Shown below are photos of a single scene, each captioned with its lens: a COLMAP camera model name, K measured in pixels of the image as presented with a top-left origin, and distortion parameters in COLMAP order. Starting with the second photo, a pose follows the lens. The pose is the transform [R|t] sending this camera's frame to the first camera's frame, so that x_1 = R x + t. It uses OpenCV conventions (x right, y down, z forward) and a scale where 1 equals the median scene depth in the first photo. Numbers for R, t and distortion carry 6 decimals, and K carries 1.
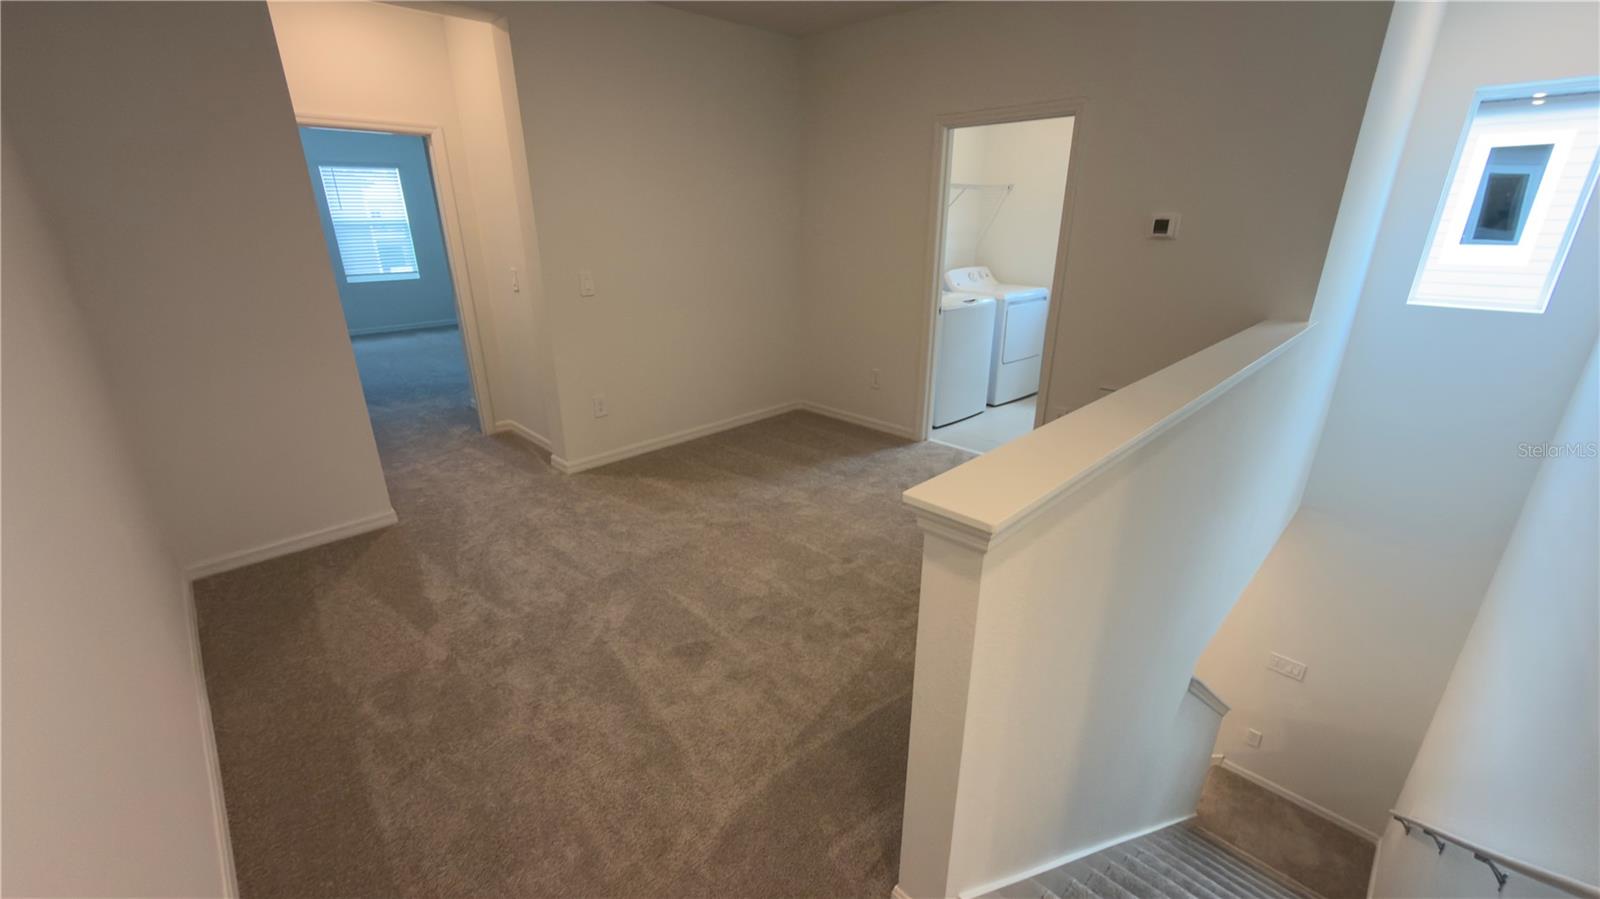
lens RADIAL K [[637.7, 0, 800.6], [0, 637.7, 451.8], [0, 0, 1]] dist [0.001027, -0.000527]
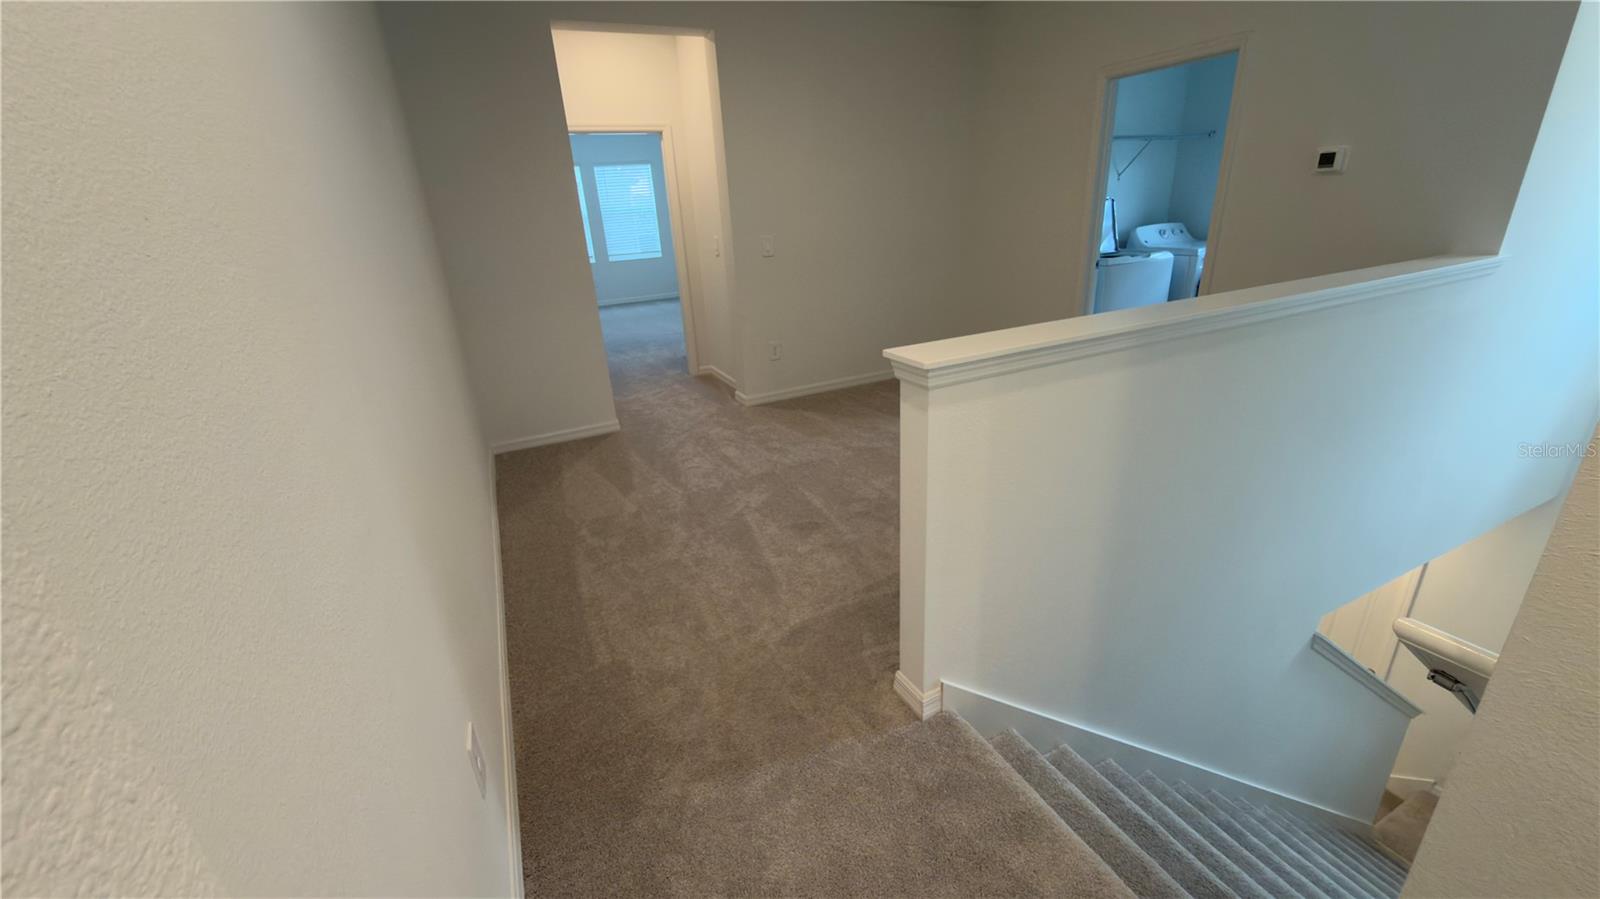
lens RADIAL K [[637.7, 0, 798.9], [0, 637.7, 447.3], [0, 0, 1]] dist [0.001027, -0.000527]
pose [[0.944260, 0.069401, -0.321801, 0.185158], [-0.062267, 0.997533, 0.032421, 0.100282], [0.323257, -0.010576, 0.946252, -0.168094]]
